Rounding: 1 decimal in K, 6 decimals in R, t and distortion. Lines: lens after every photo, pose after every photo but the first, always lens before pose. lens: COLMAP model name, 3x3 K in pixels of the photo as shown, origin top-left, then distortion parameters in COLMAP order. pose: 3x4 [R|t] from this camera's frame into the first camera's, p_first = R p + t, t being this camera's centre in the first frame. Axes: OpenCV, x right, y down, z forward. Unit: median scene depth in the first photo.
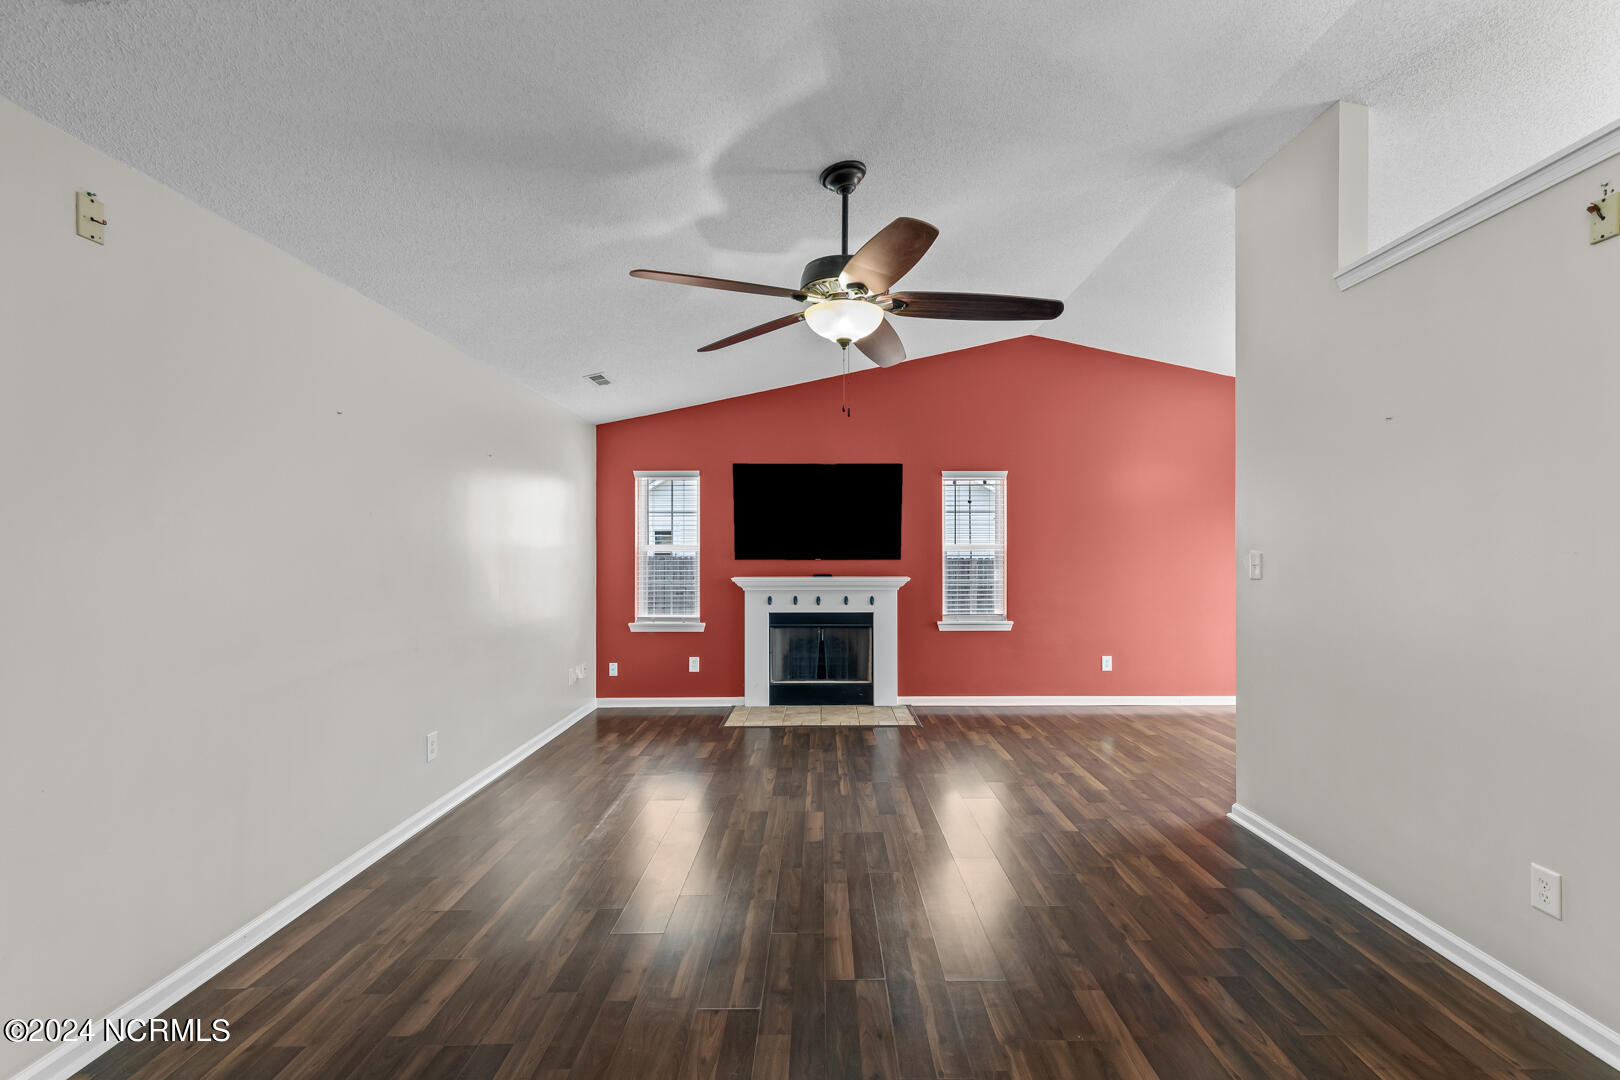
lens RADIAL K [[731.0, 0, 831.6], [0, 731.0, 547.5], [0, 0, 1]] dist [0.003439, -0.000192]
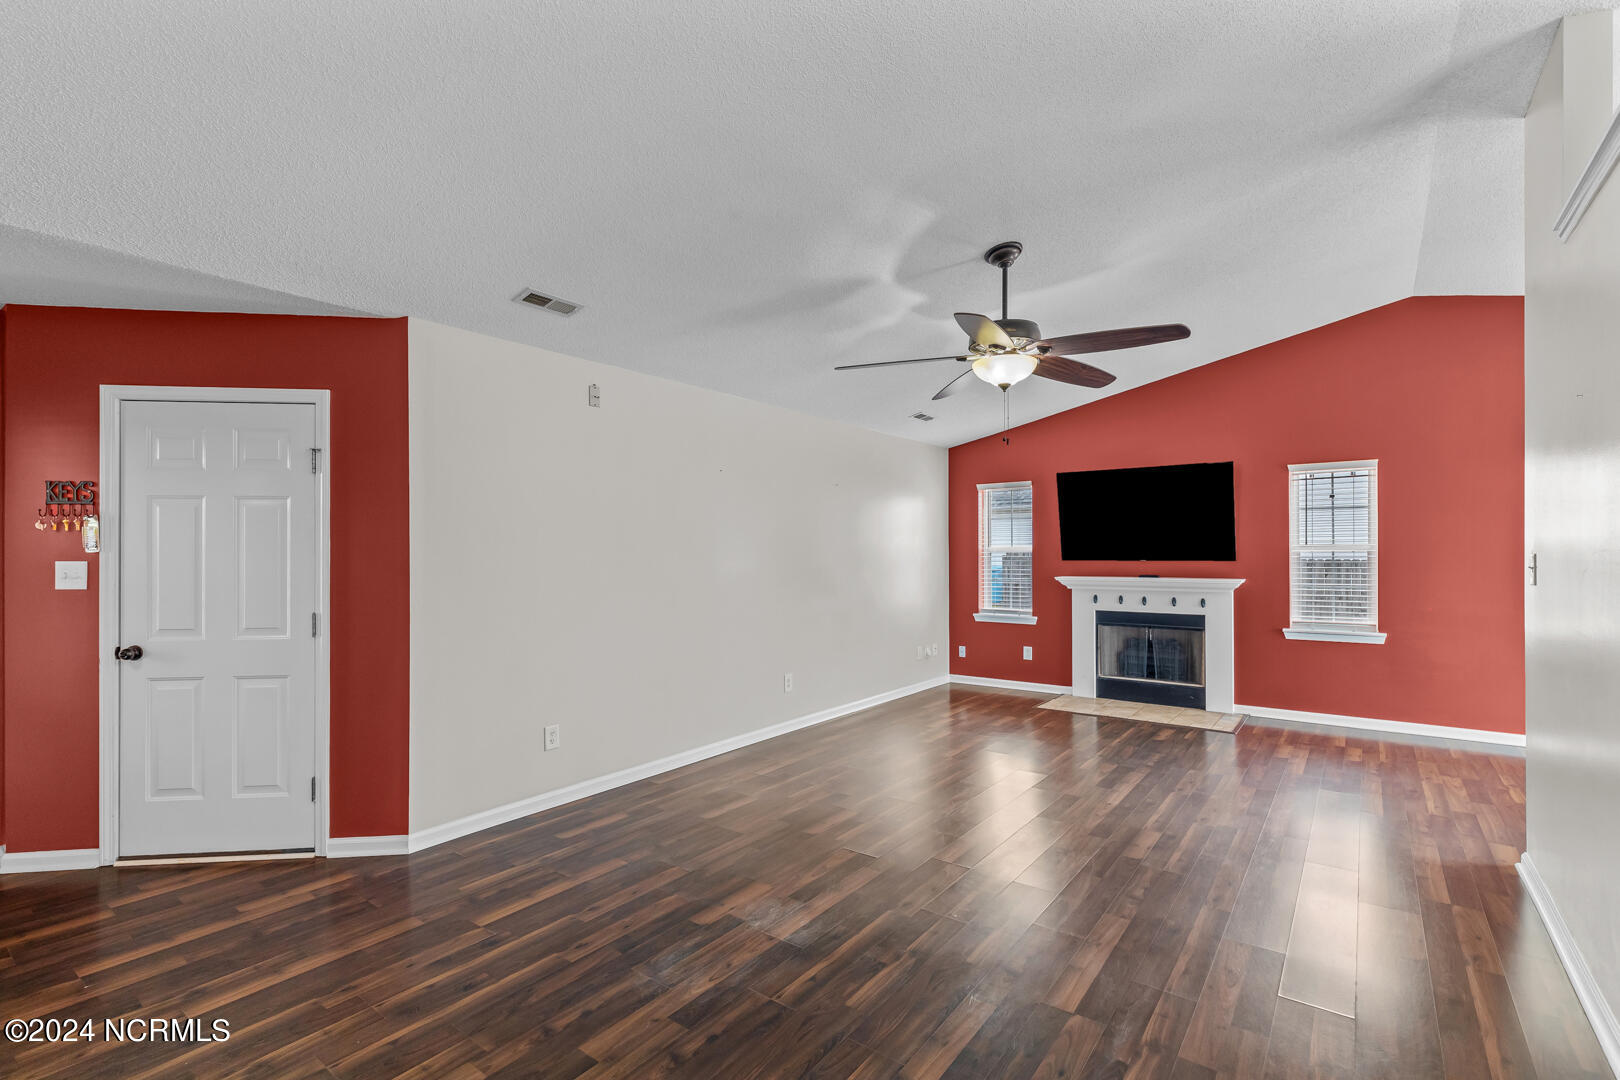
lens RADIAL K [[731.0, 0, 823.5], [0, 731.0, 552.0], [0, 0, 1]] dist [0.003439, -0.000192]
pose [[0.798270, -0.002489, -0.602295, 0.246124], [0.005323, 0.999982, 0.002924, -0.000937], [0.602277, -0.005540, 0.798268, -0.089810]]
